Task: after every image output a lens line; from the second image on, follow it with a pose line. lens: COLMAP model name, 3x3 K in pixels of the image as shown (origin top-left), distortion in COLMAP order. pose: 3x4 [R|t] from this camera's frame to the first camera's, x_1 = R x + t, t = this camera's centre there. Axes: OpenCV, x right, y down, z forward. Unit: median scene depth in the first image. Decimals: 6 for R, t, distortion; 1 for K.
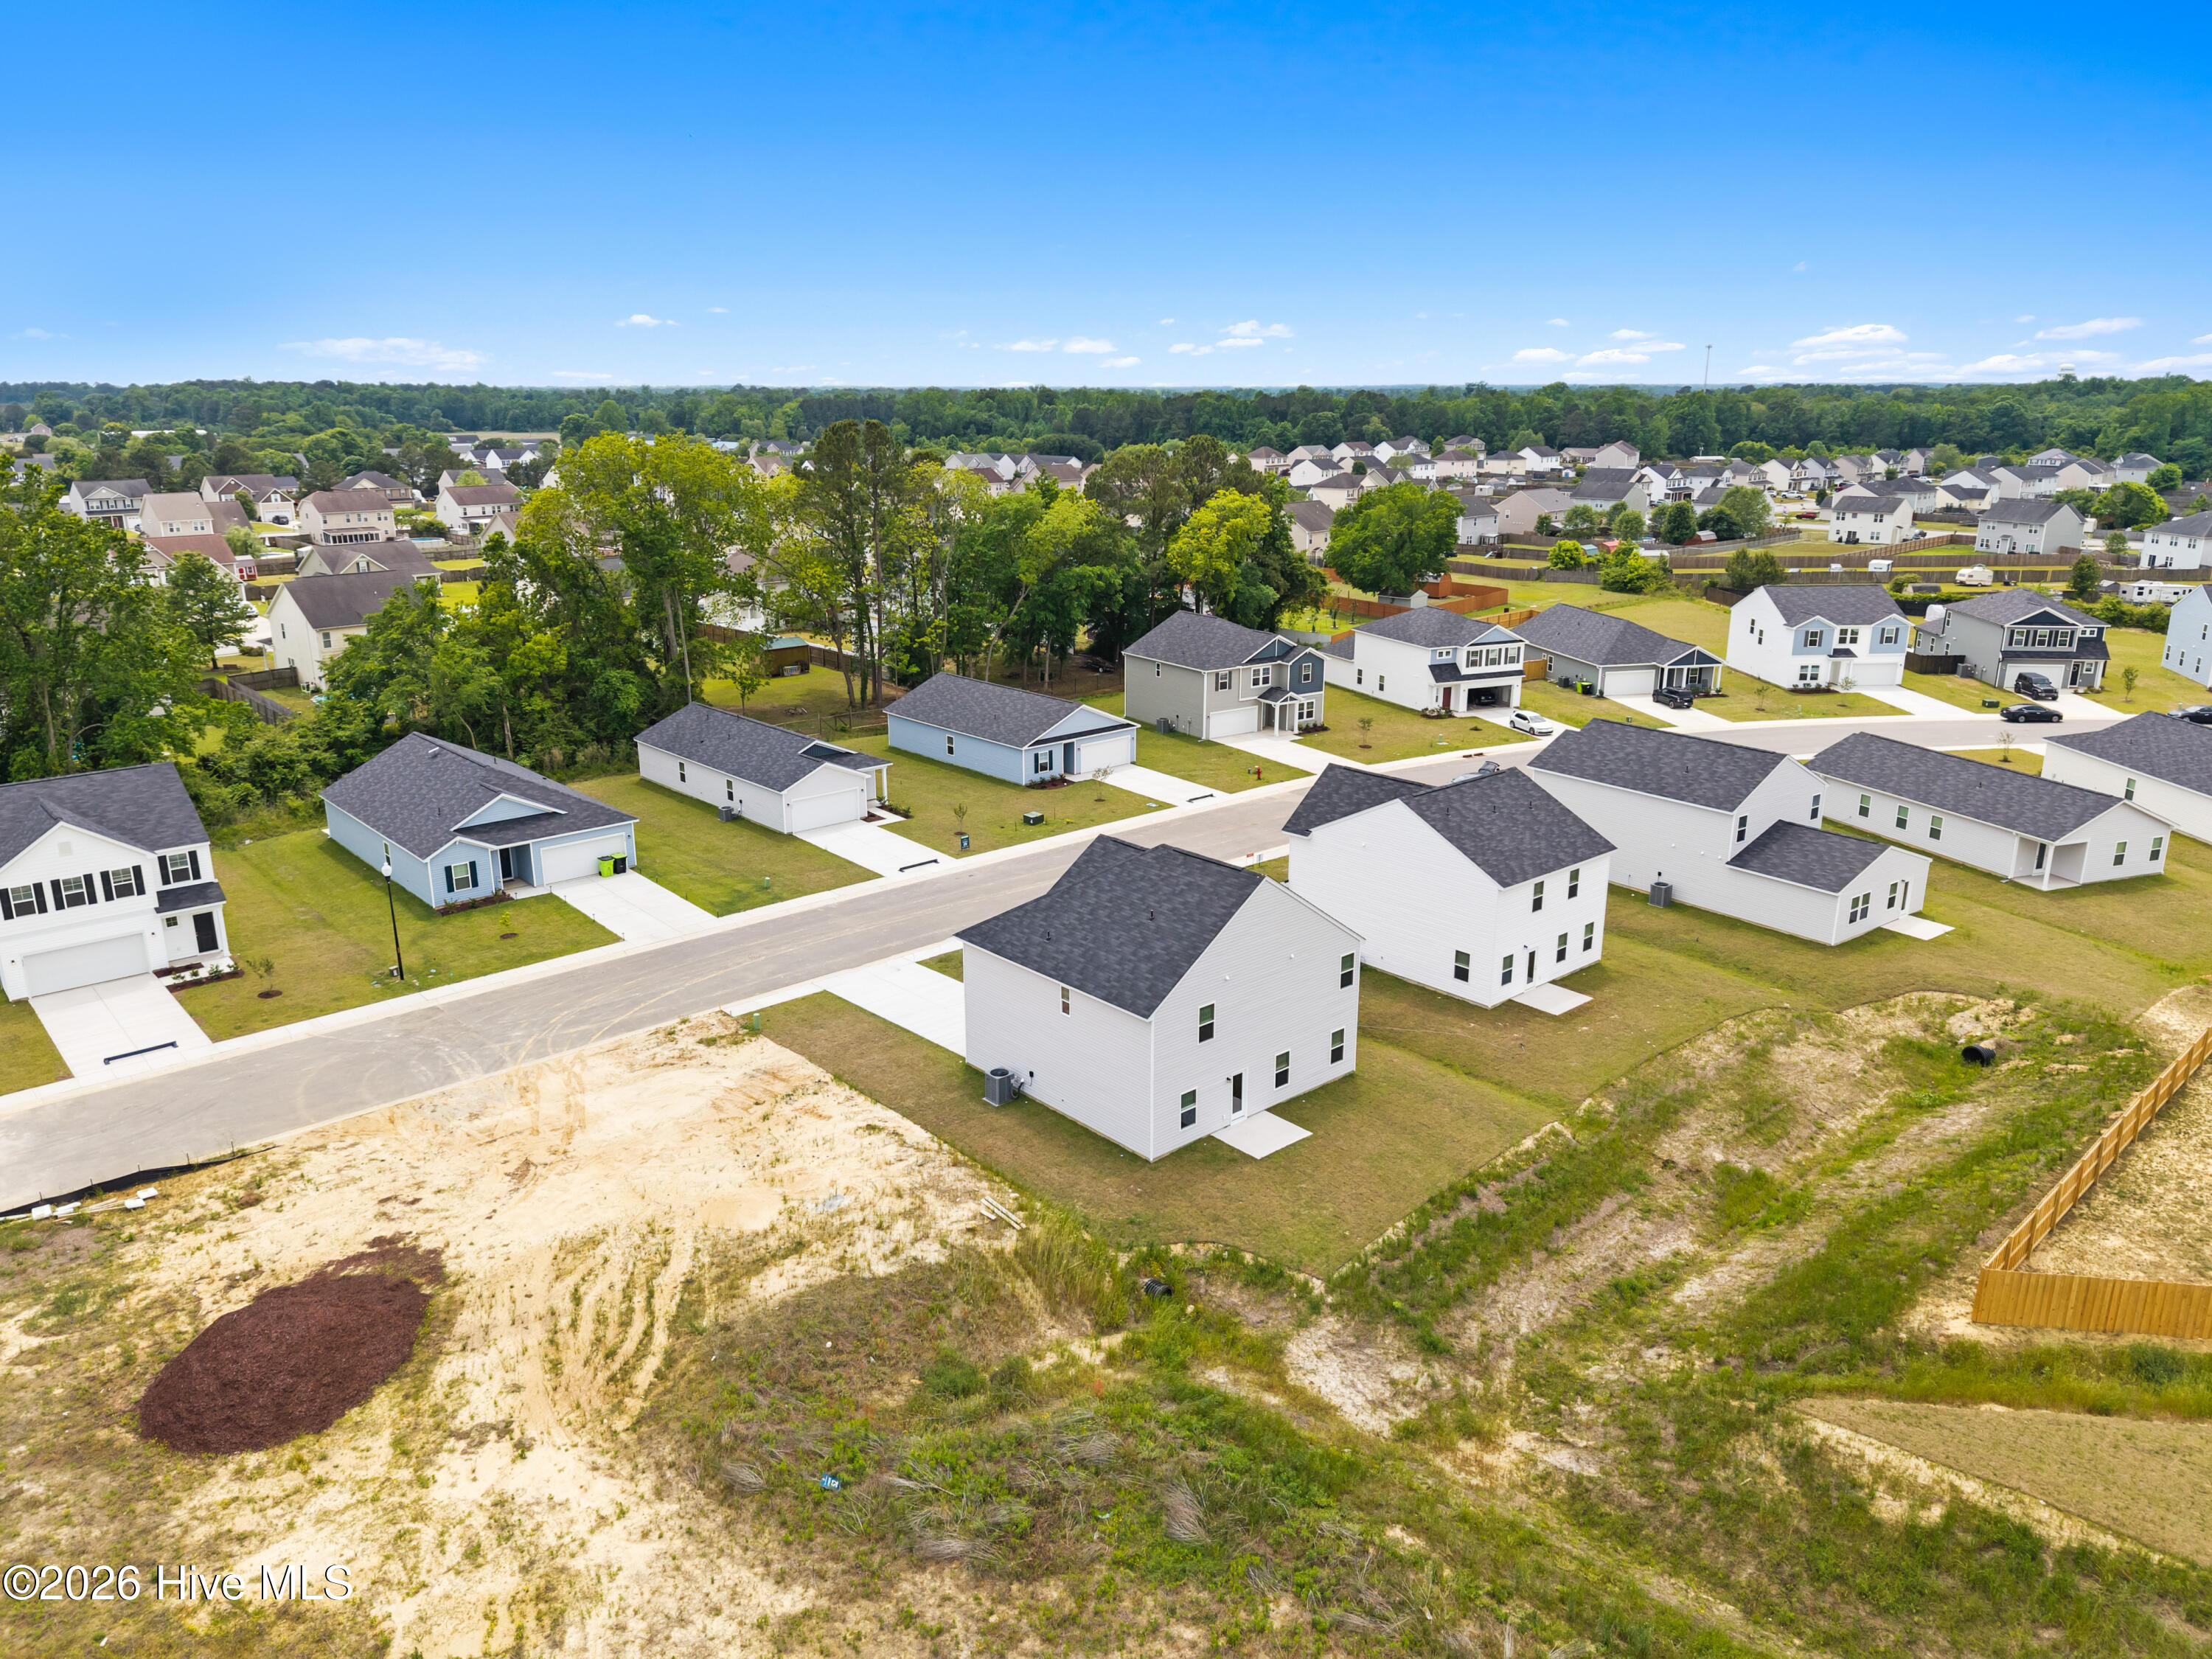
lens RADIAL K [[1524.2, 0, 1106.0], [0, 1524.2, 829.5], [0, 0, 1]] dist [0.036769, -0.036568]
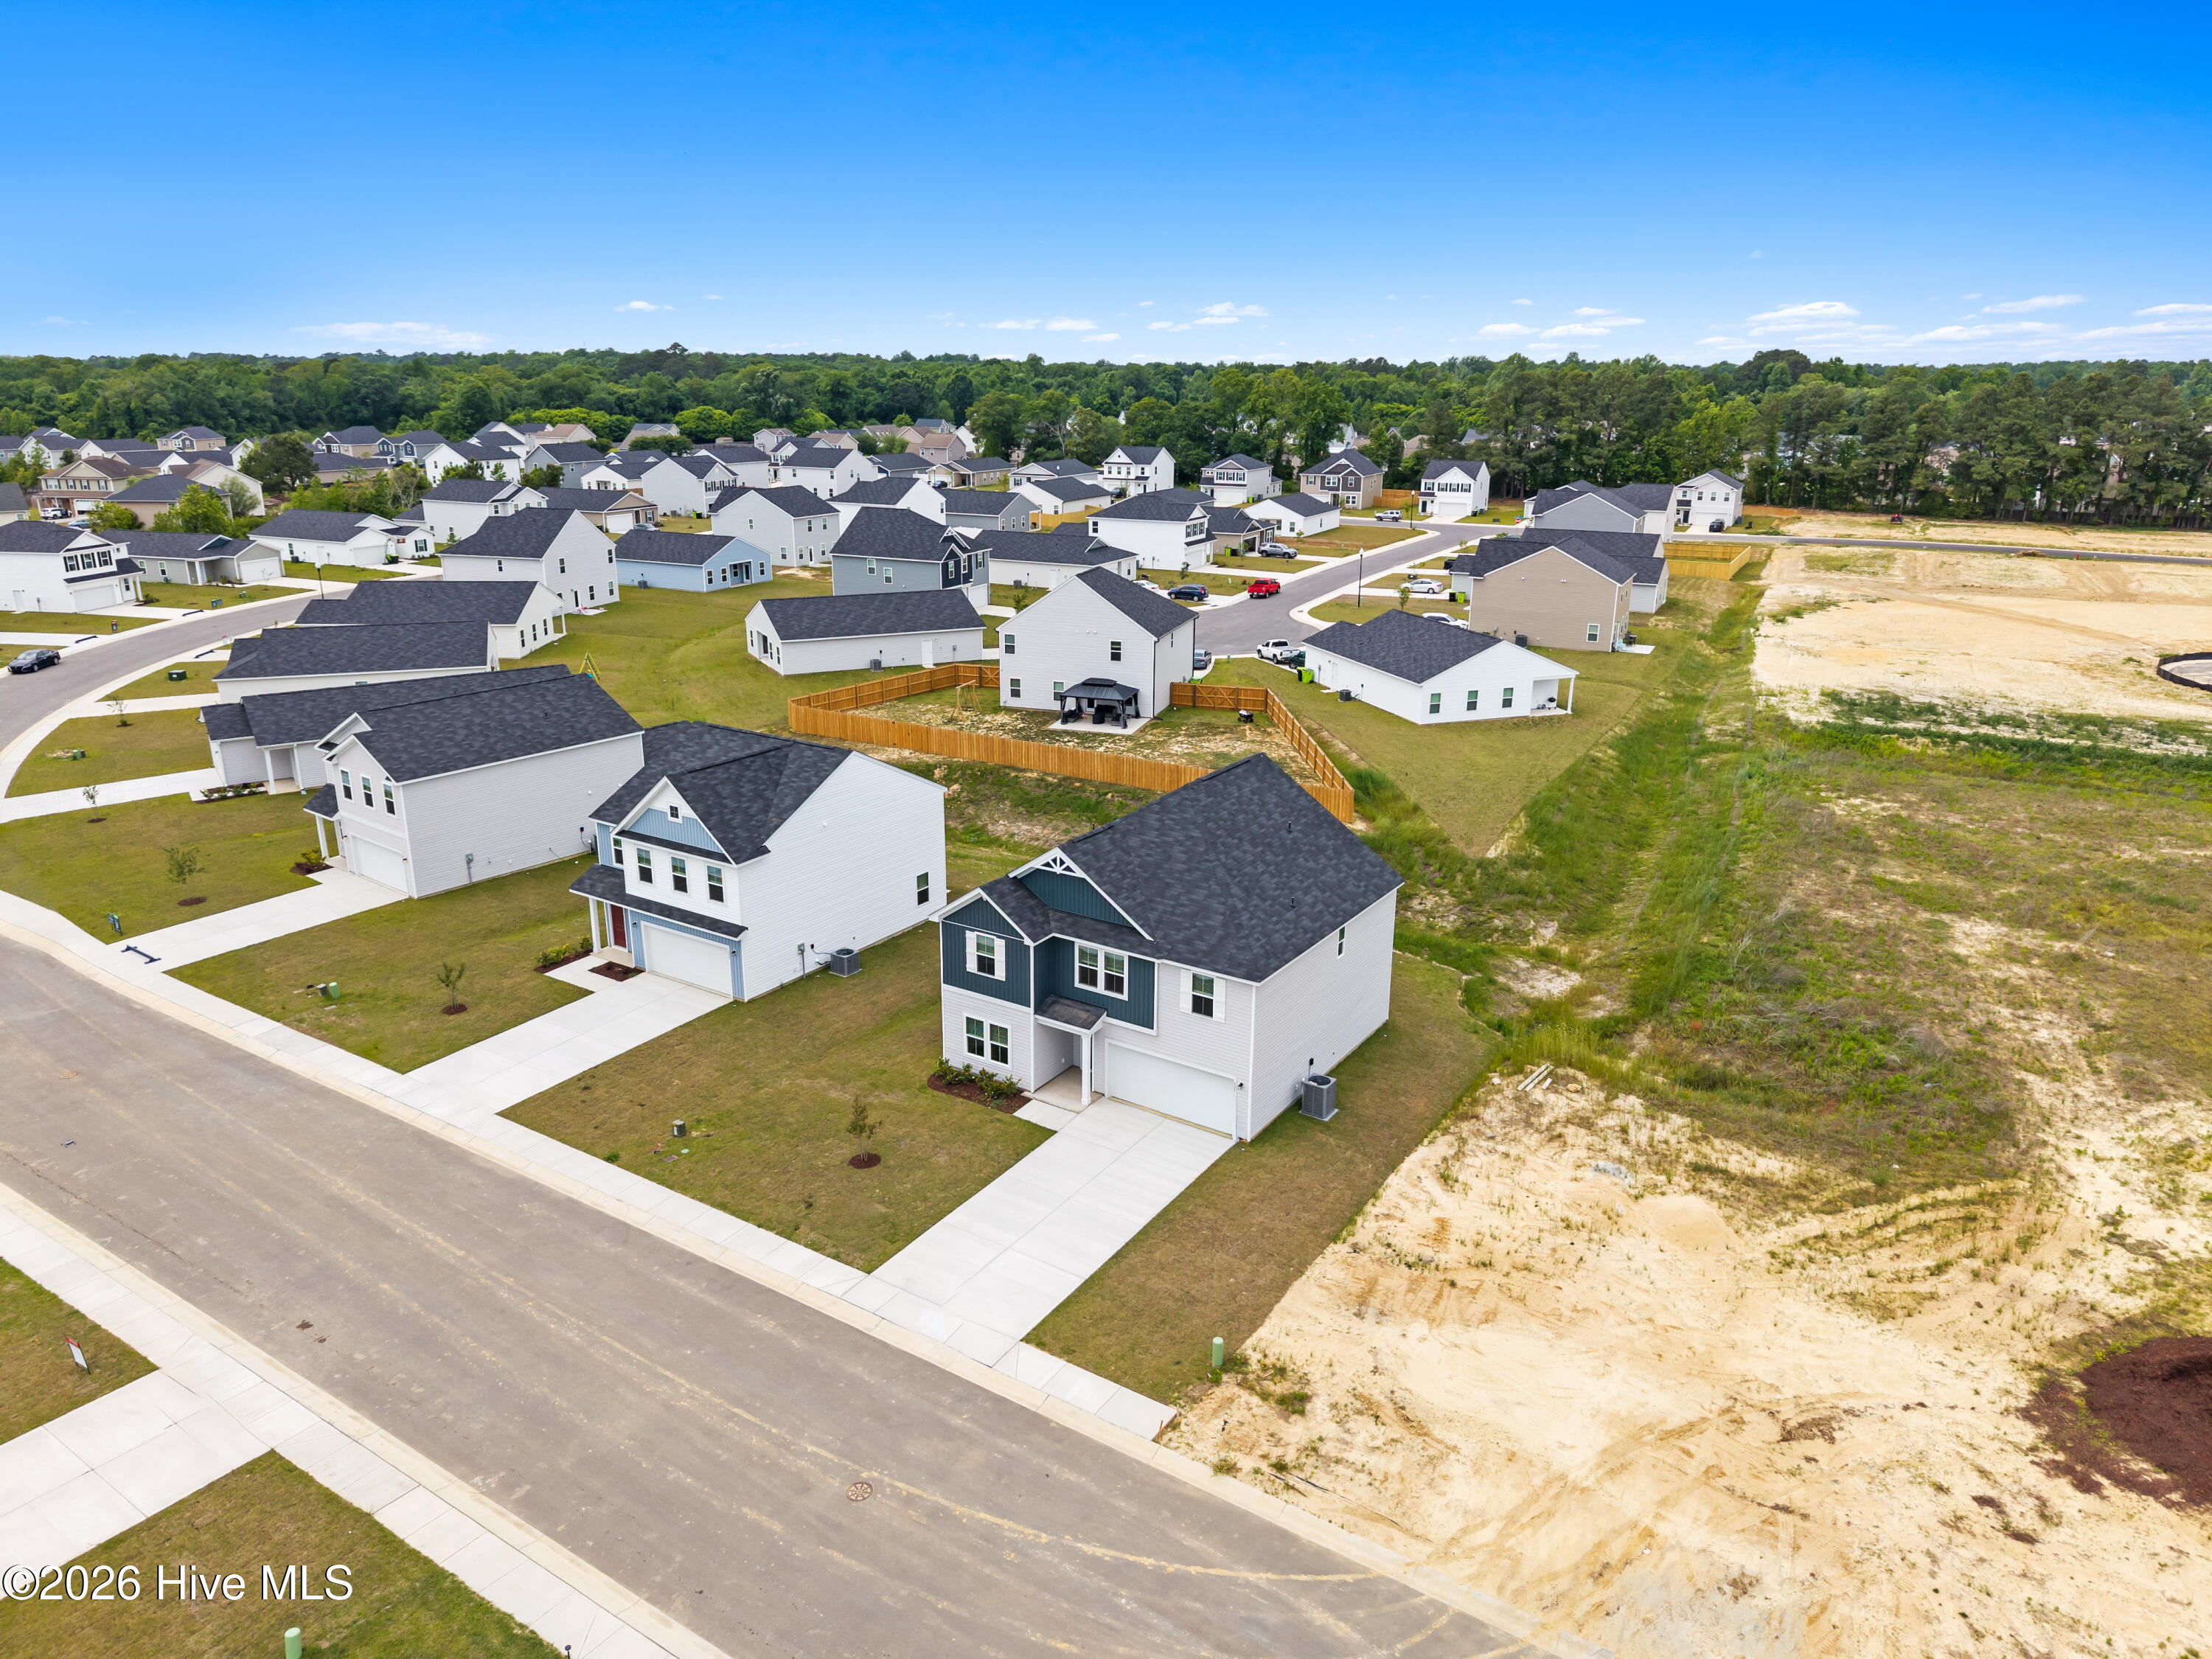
lens RADIAL K [[1476.3, 0, 1082.4], [0, 1476.3, 838.8], [0, 0, 1]] dist [0.004675, 0.002804]
pose [[-0.248776, -0.293033, 0.923169, -0.748508], [0.263150, 0.896833, 0.355587, -0.283403], [-0.932128, 0.331394, -0.145999, 1.196864]]
